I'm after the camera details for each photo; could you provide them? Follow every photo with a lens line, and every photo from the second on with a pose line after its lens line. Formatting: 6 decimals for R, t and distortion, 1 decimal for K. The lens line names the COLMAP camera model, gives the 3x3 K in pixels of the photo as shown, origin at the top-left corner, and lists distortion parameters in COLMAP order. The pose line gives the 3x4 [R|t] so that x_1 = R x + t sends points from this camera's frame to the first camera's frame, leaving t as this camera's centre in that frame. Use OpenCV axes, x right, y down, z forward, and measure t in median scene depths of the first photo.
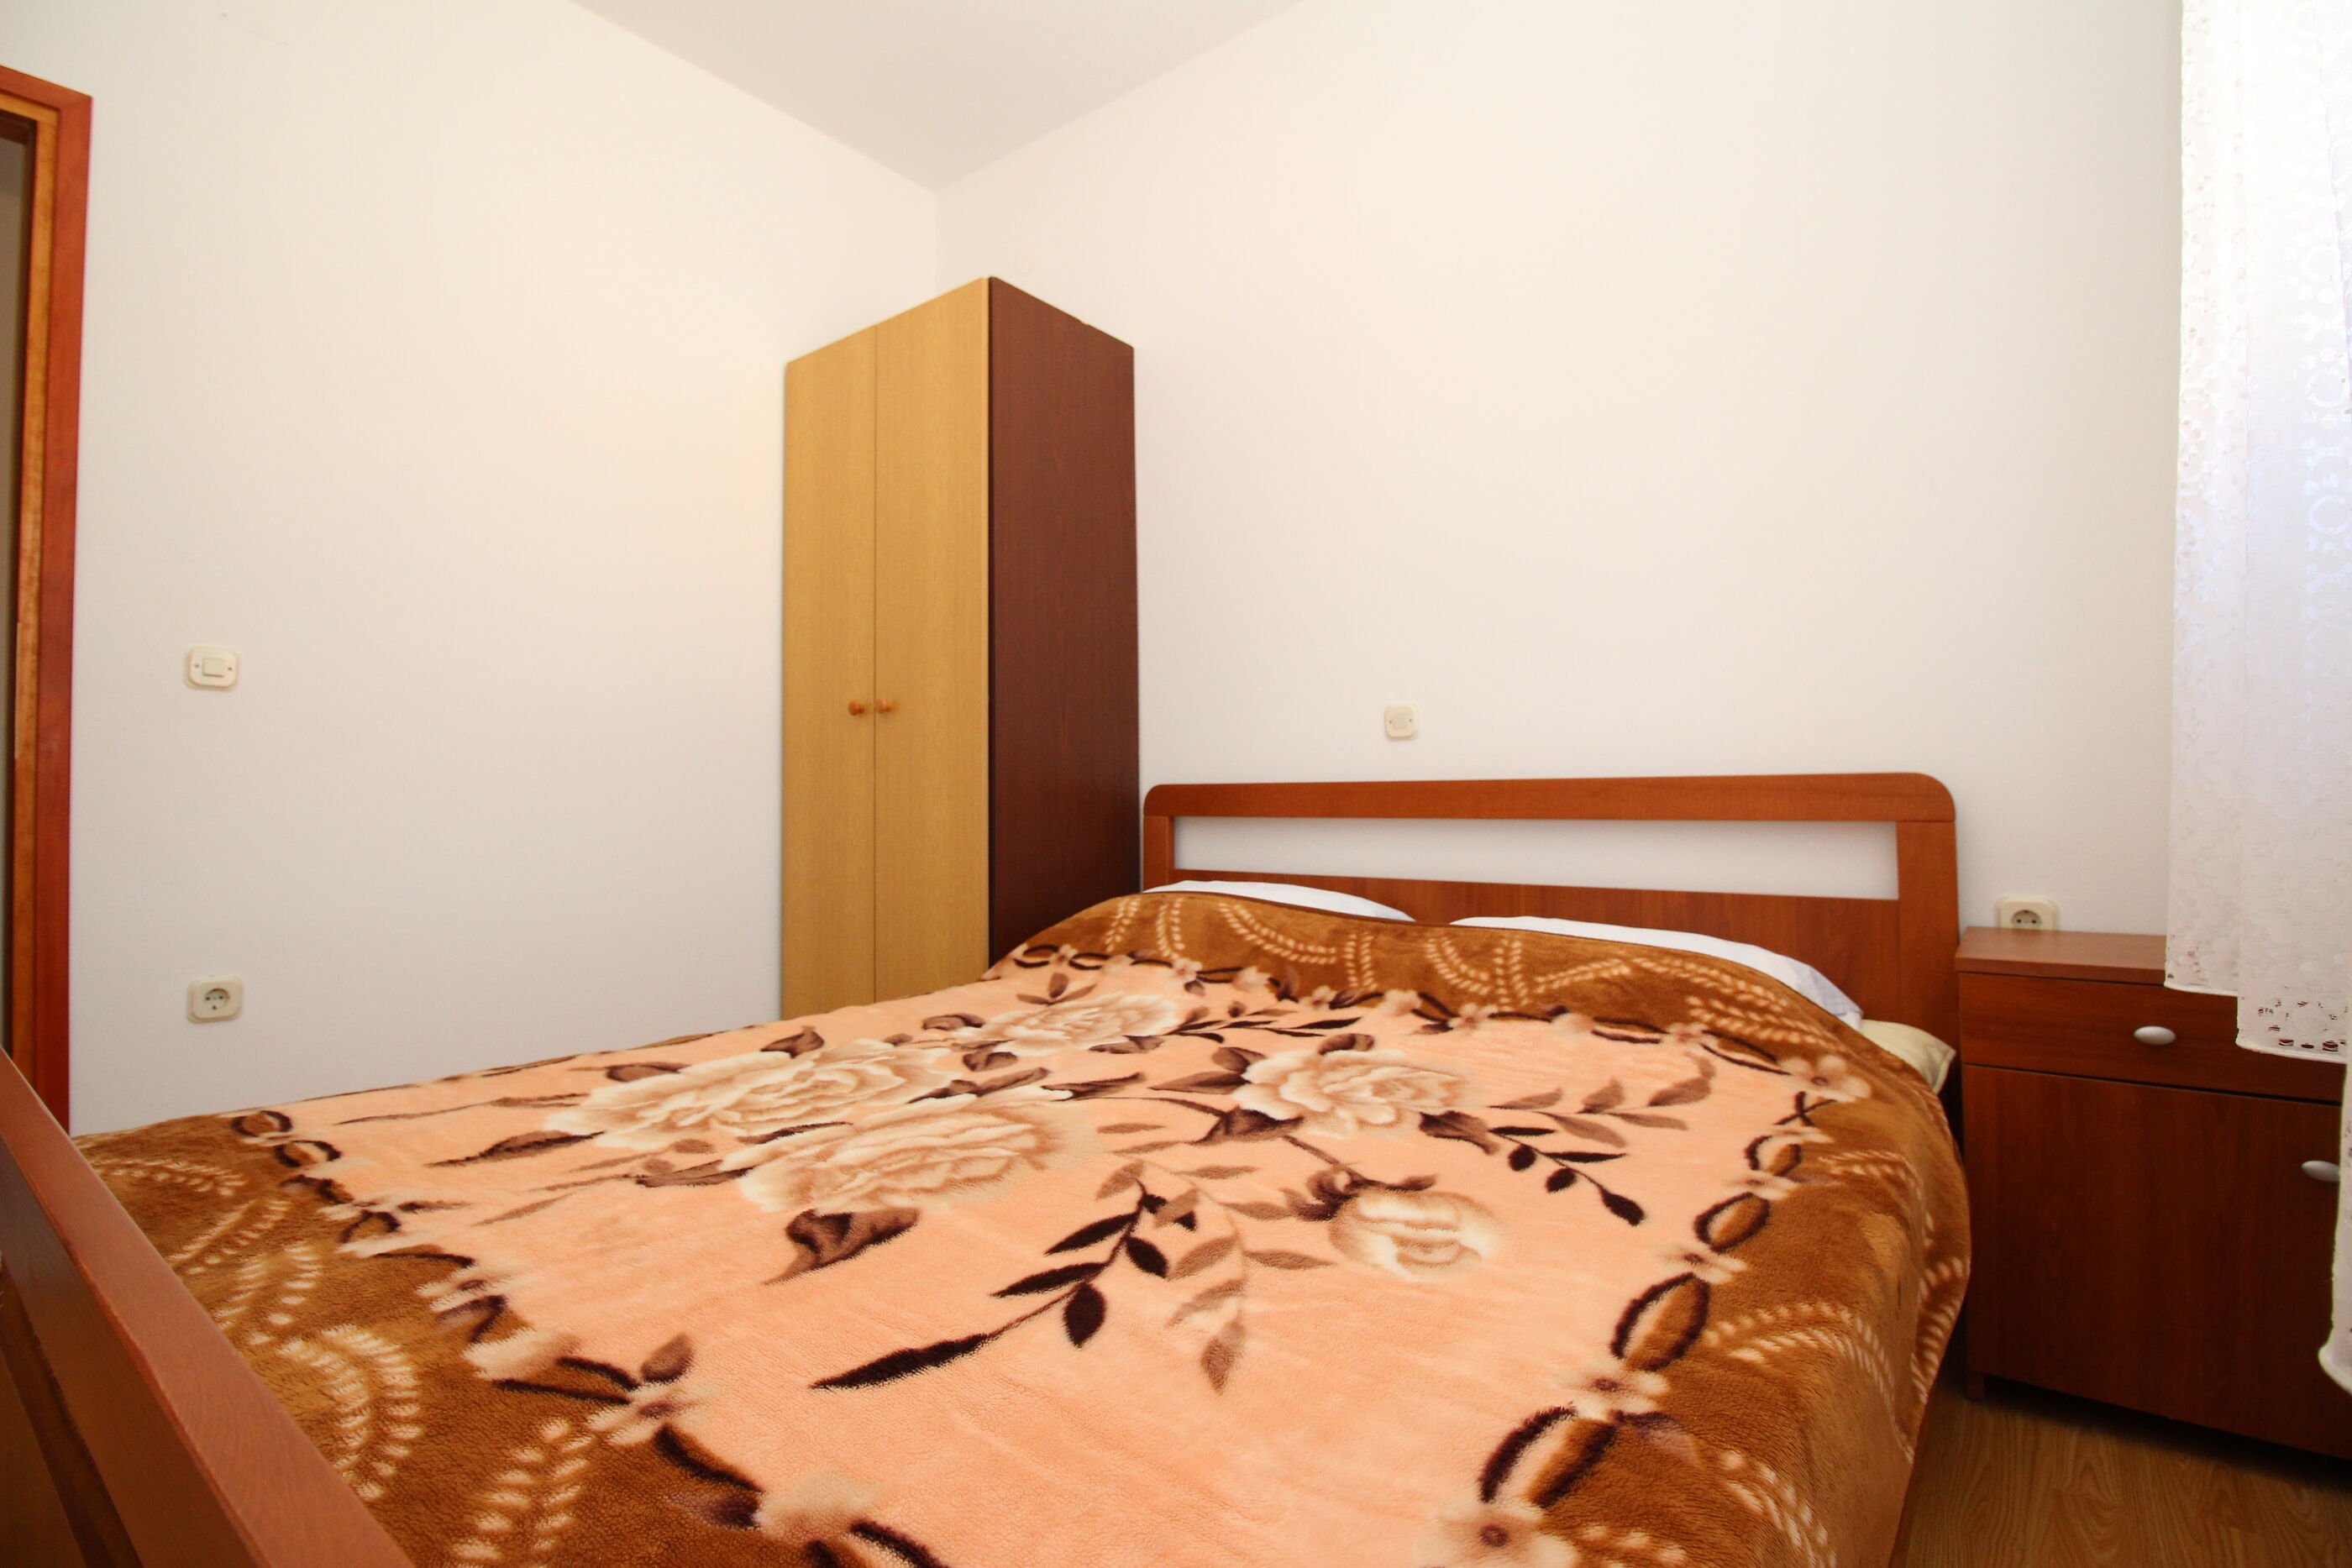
lens RADIAL K [[1078.0, 0, 1184.4], [0, 1078.0, 777.7], [0, 0, 1]] dist [-0.015689, -0.000232]
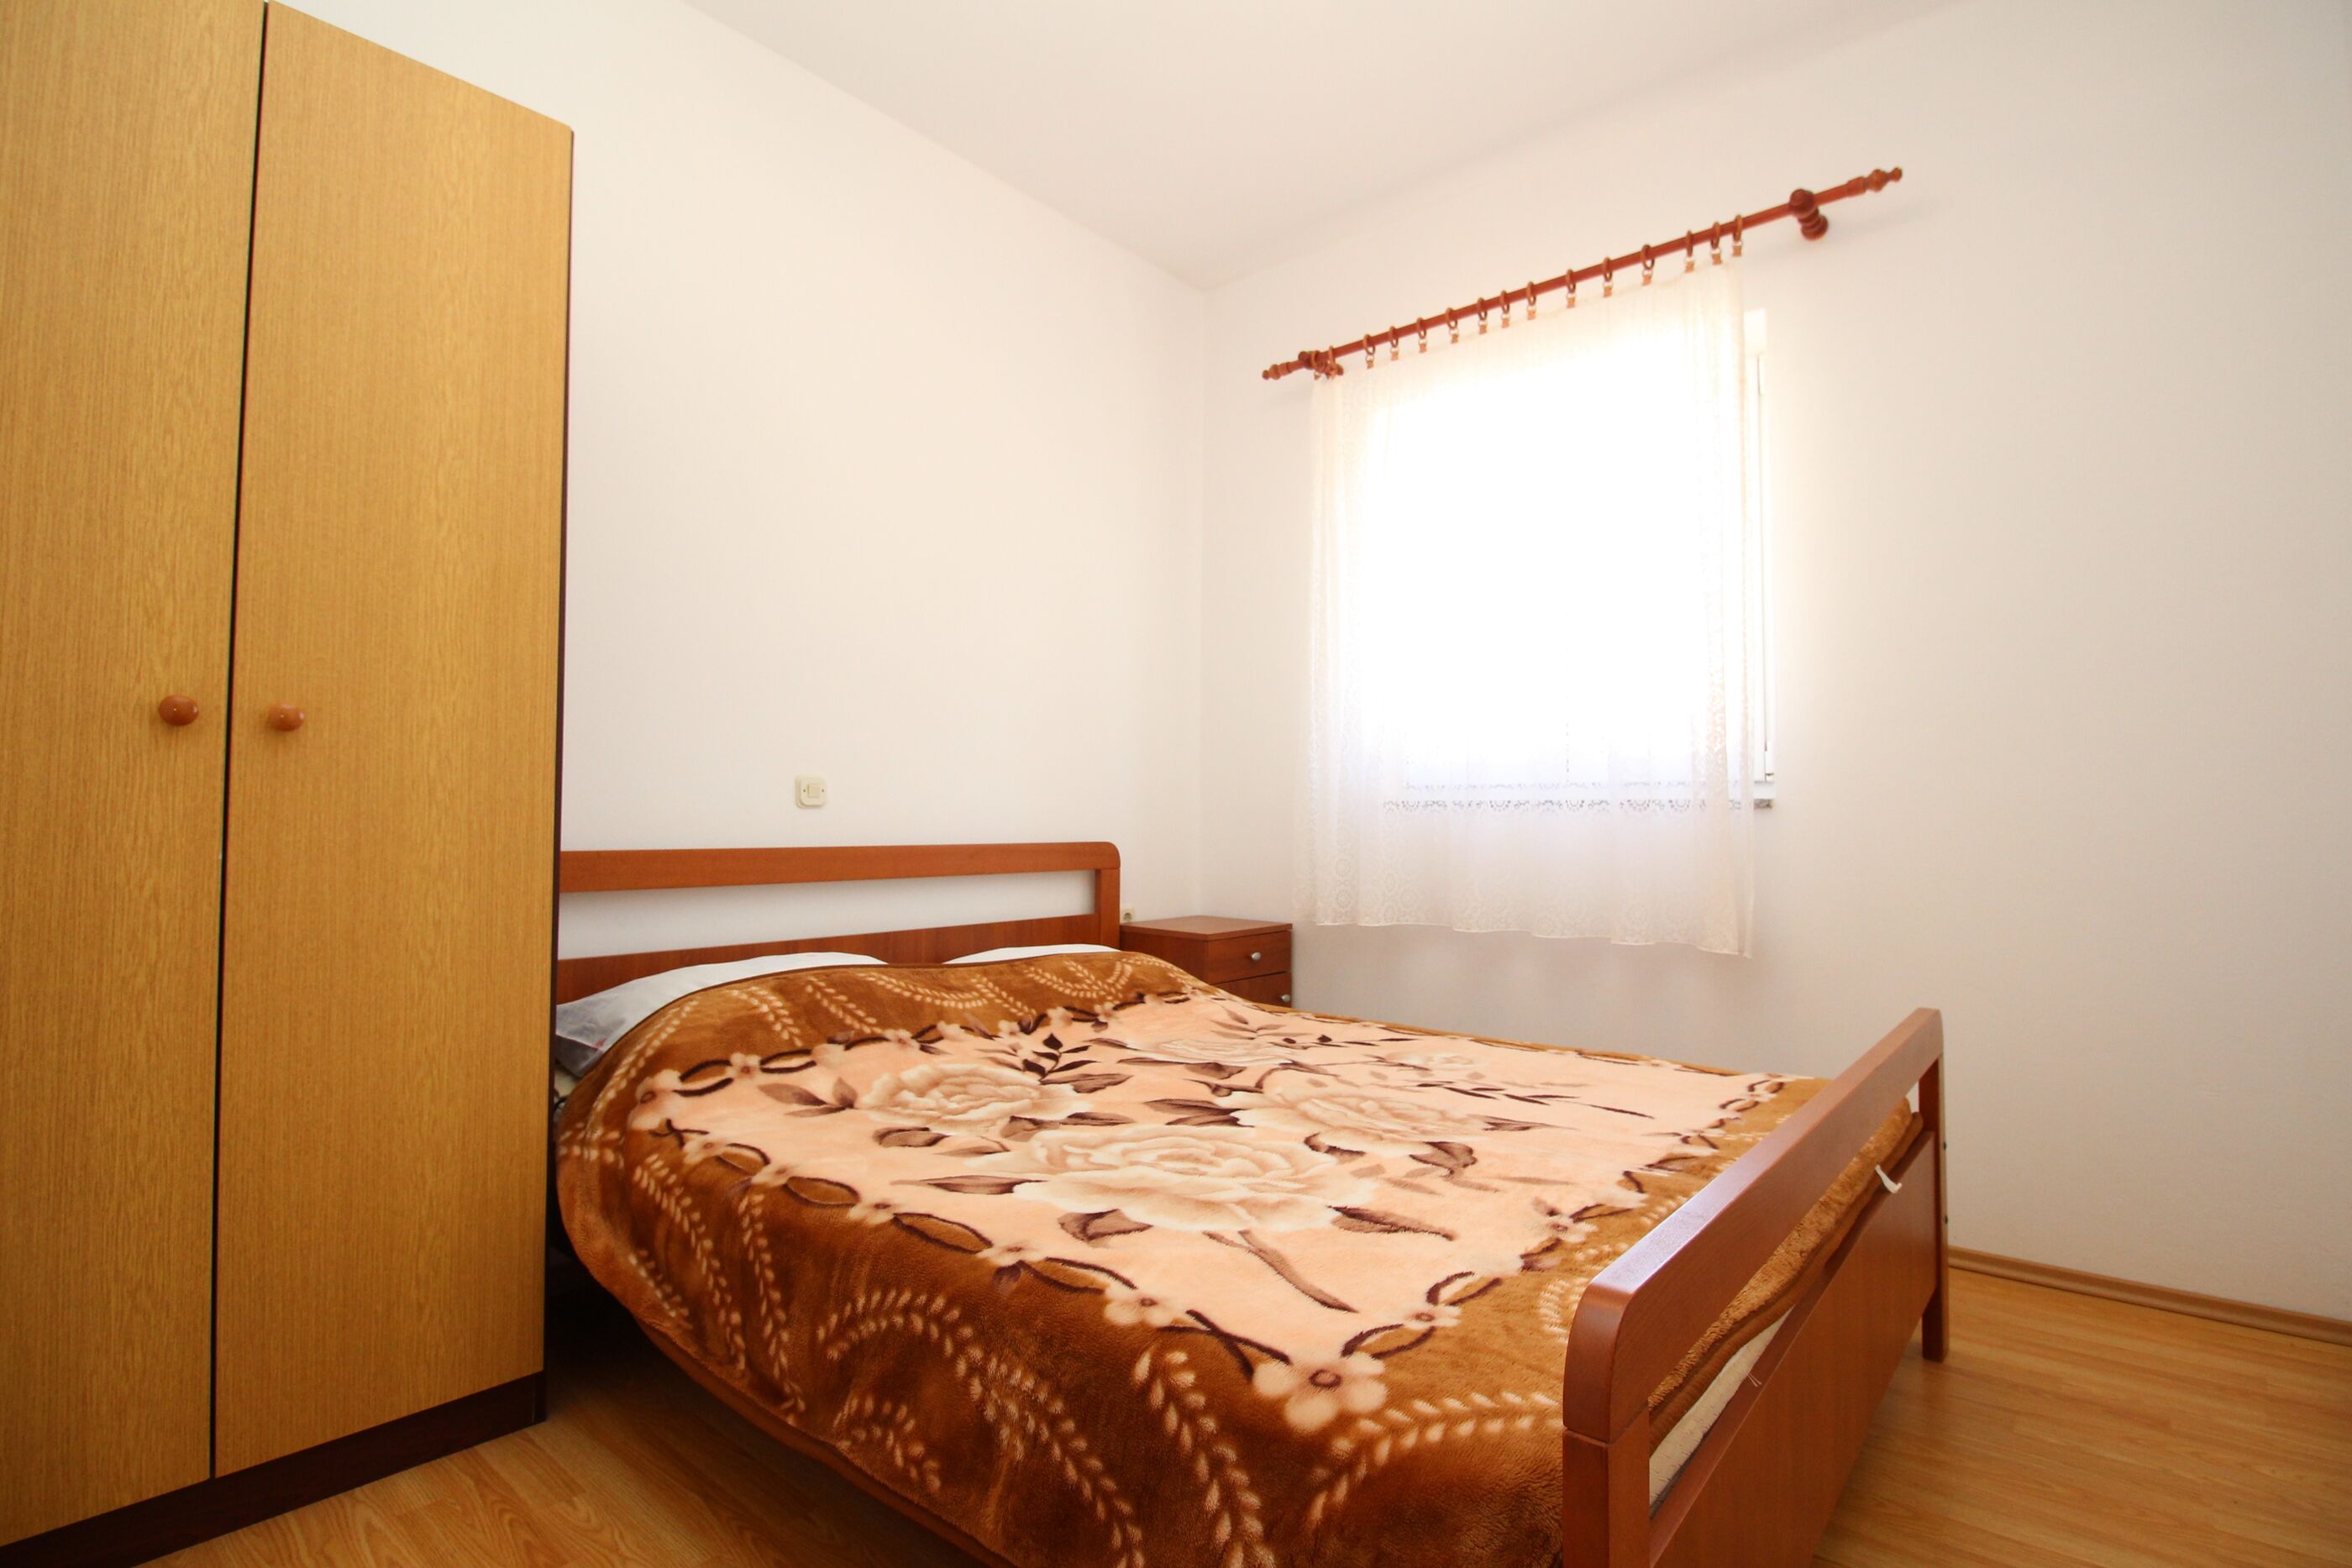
lens RADIAL K [[1078.0, 0, 1184.4], [0, 1078.0, 777.7], [0, 0, 1]] dist [-0.015689, -0.000232]
pose [[0.069497, 0.048074, 0.996423, -1.549384], [-0.019167, 0.998718, -0.046848, -0.040873], [-0.997398, -0.015843, 0.070329, 1.017146]]
